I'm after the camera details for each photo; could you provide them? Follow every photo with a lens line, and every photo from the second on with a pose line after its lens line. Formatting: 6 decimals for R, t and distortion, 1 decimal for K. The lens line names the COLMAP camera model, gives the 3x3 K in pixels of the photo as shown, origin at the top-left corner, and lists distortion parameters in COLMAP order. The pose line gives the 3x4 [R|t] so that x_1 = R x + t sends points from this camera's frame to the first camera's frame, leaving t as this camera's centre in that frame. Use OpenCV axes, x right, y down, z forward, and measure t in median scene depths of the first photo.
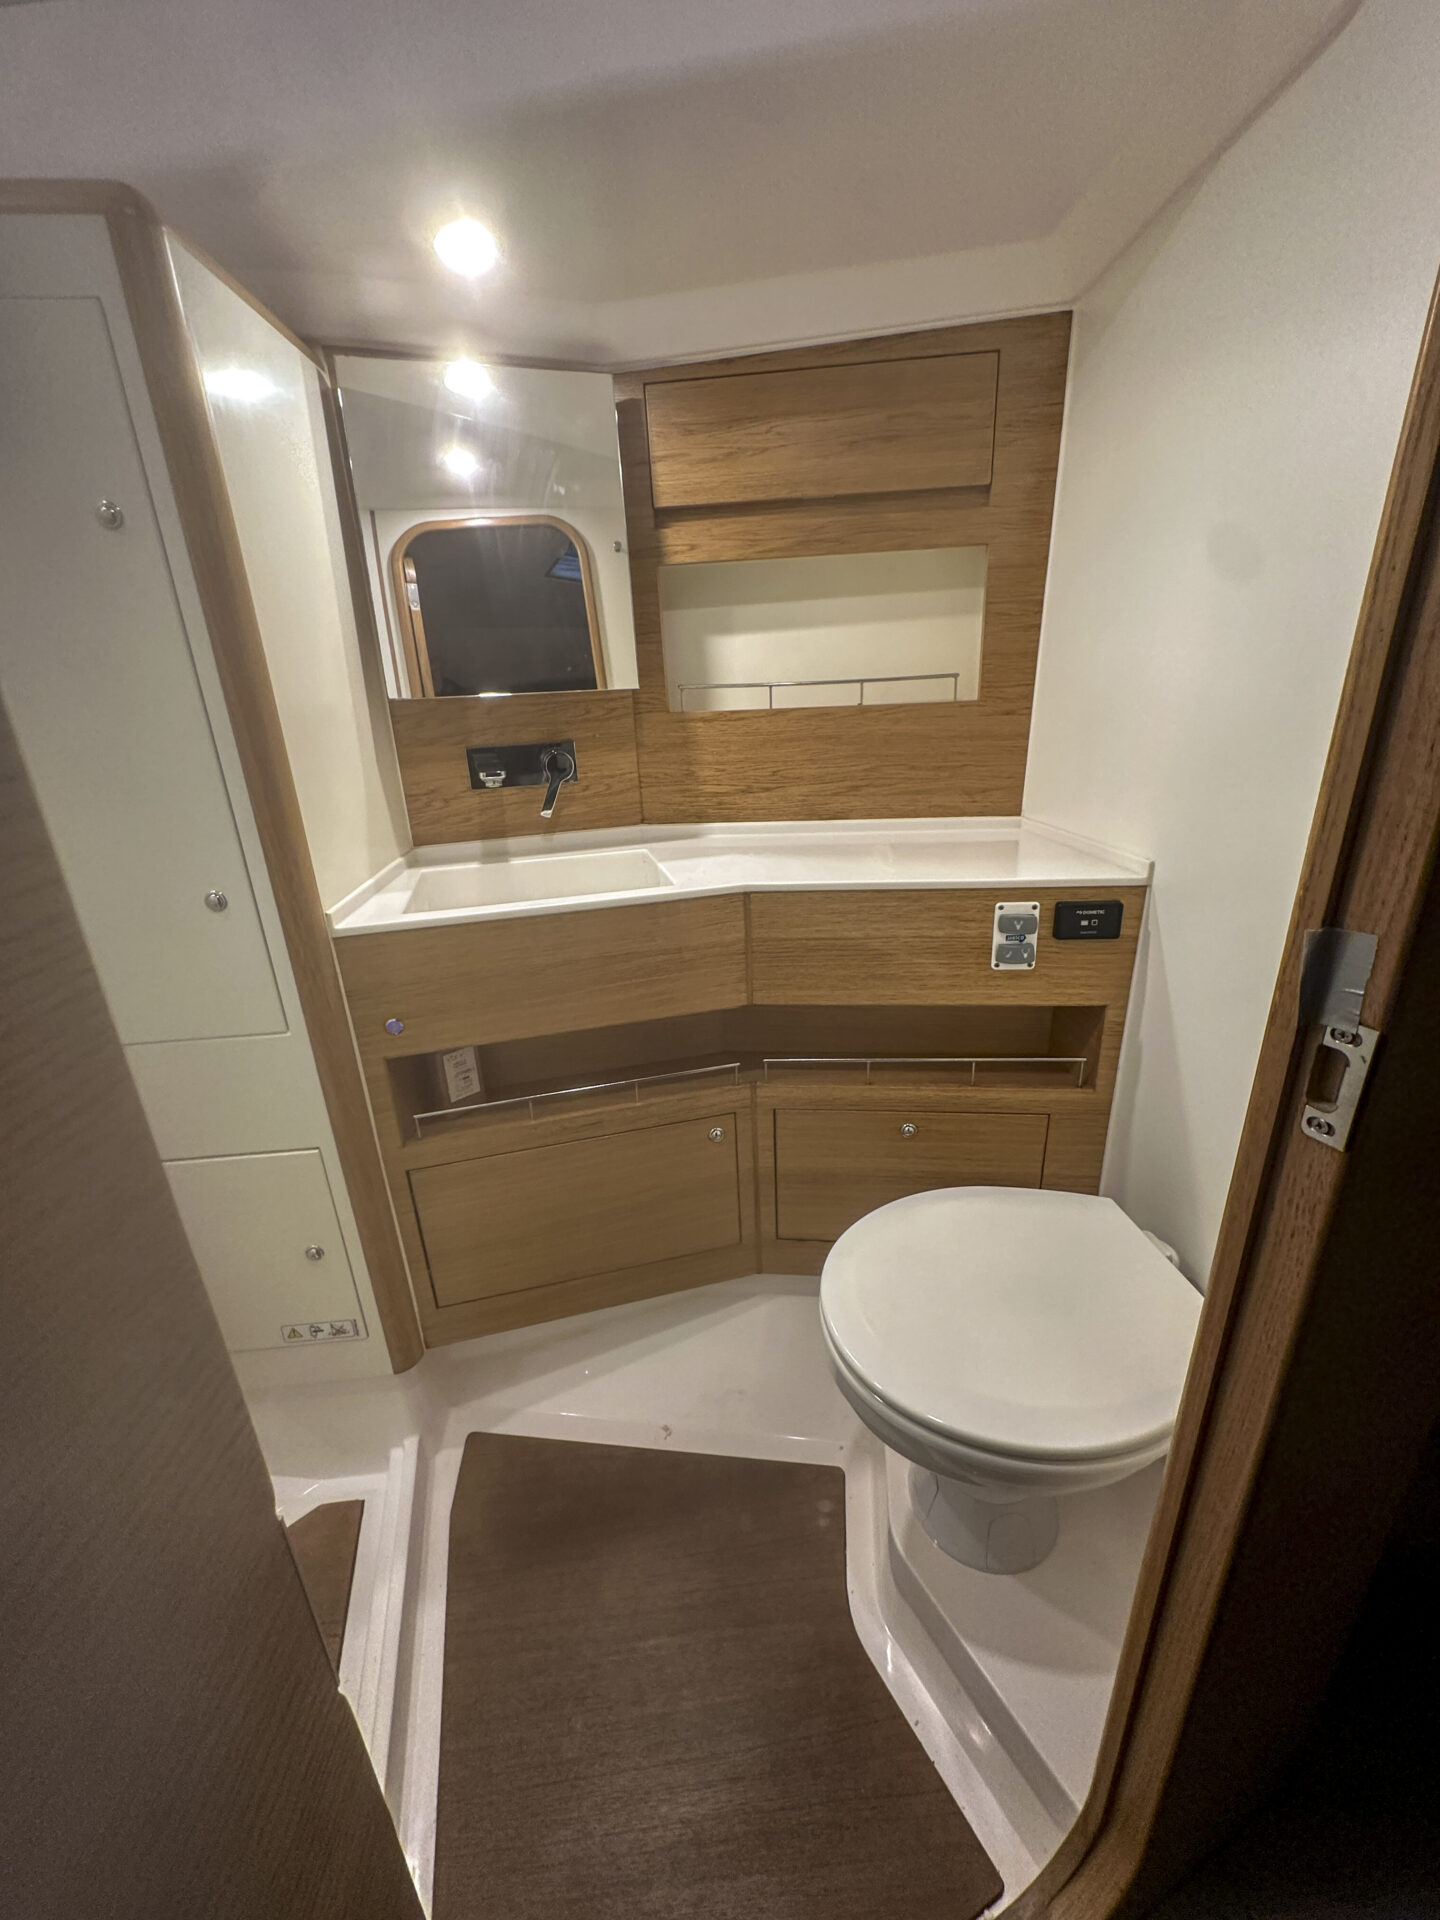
lens RADIAL K [[768.8, 0, 717.6], [0, 768.8, 958.8], [0, 0, 1]] dist [-0.000130, -0.000054]
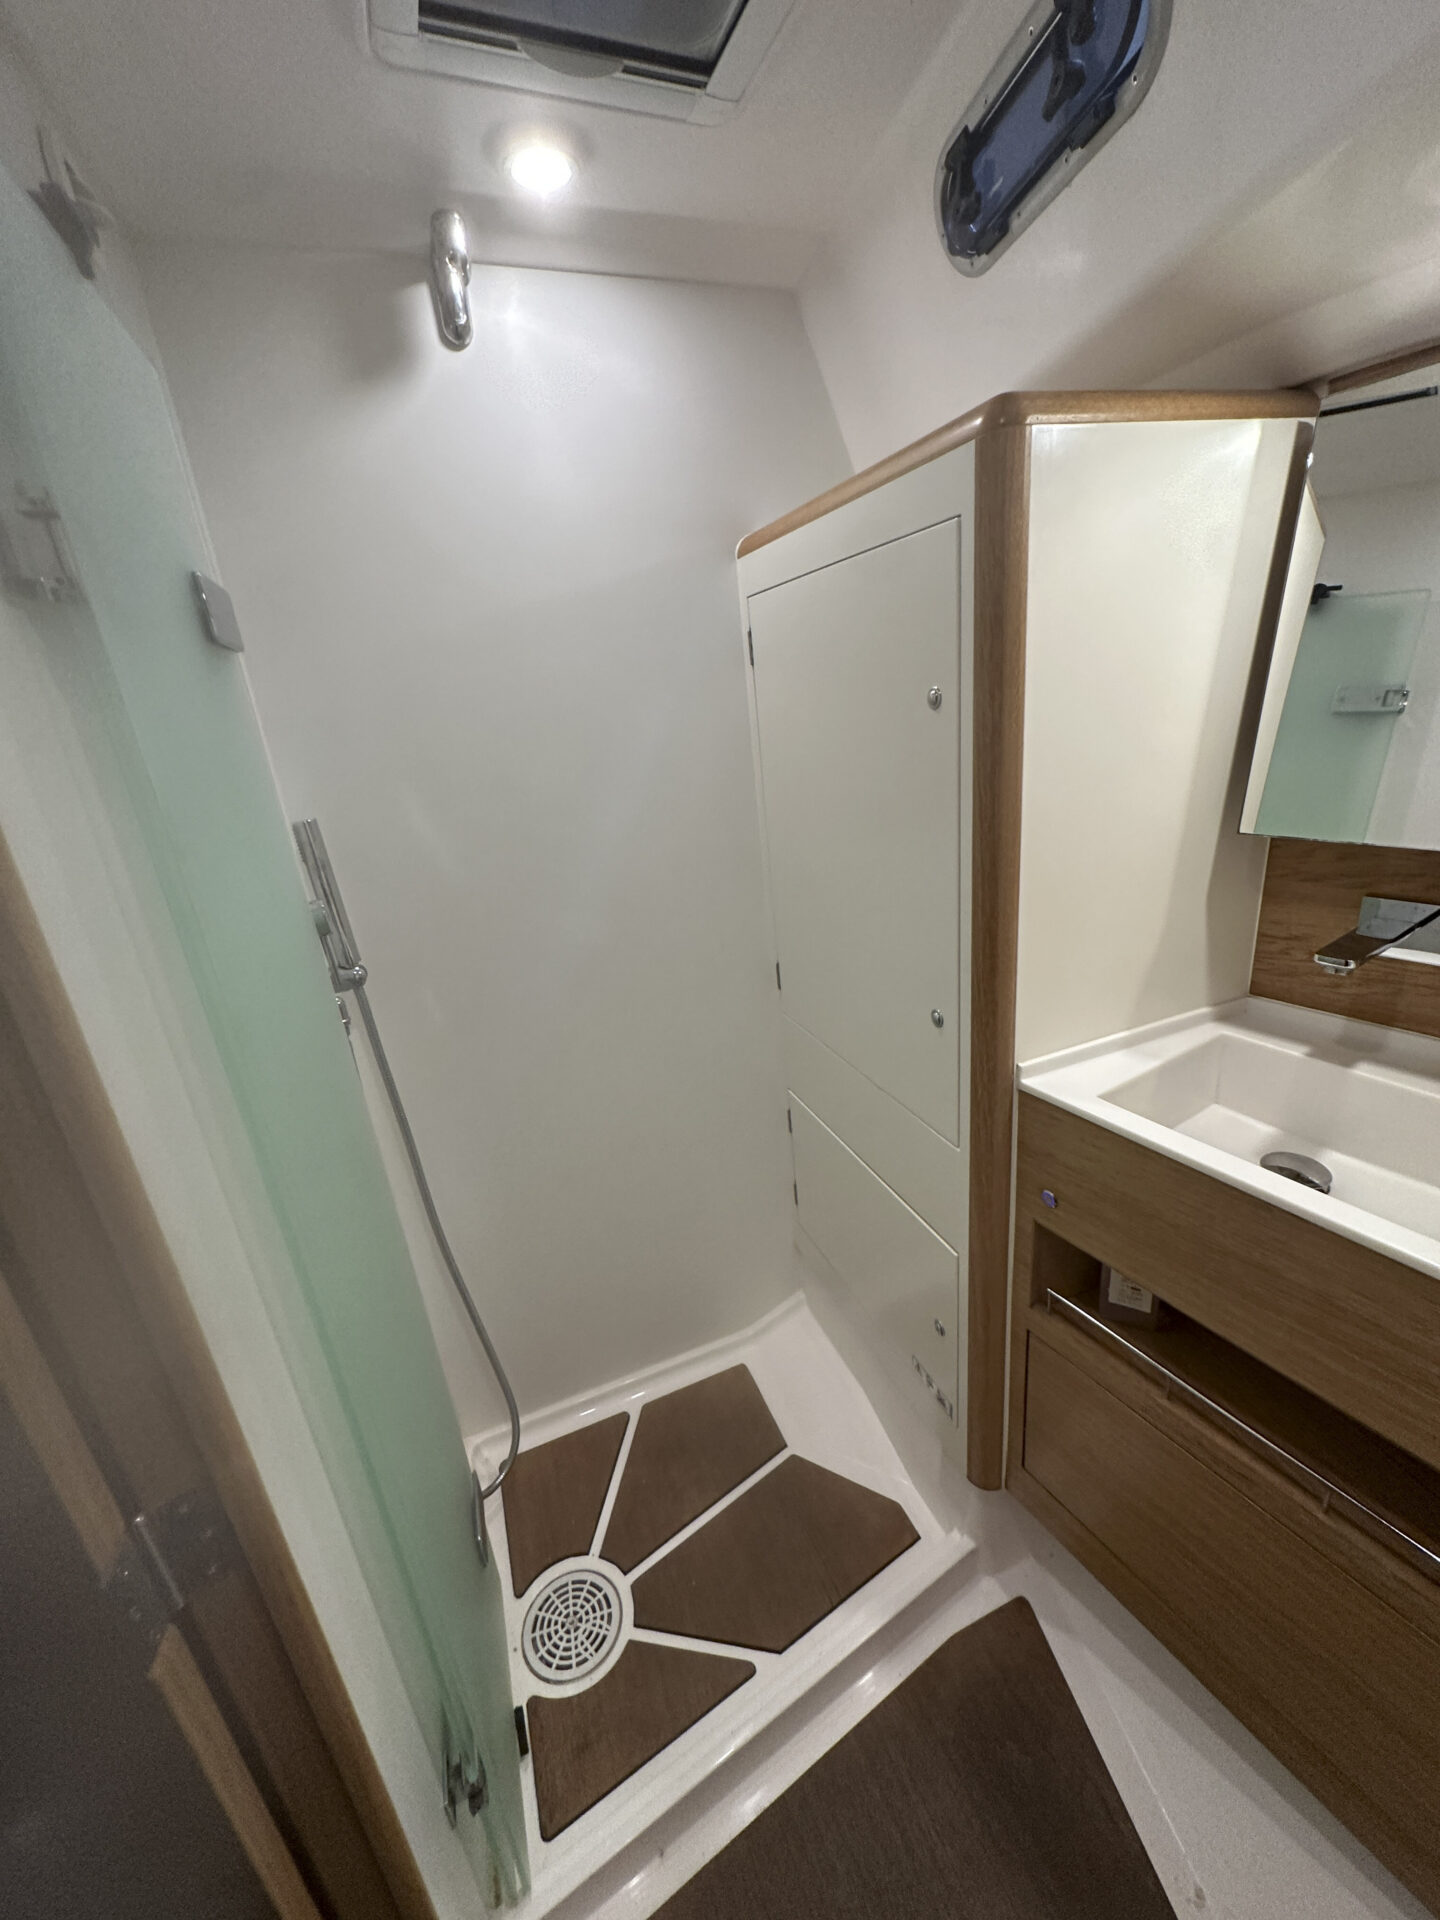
lens RADIAL K [[768.2, 0, 722.2], [0, 768.2, 961.4], [0, 0, 1]] dist [0.000639, 0.000133]
pose [[0.274580, 0.328396, -0.903749, 0.199383], [-0.253250, 0.931388, 0.261496, -0.302123], [0.927615, 0.157072, 0.338907, 0.267224]]
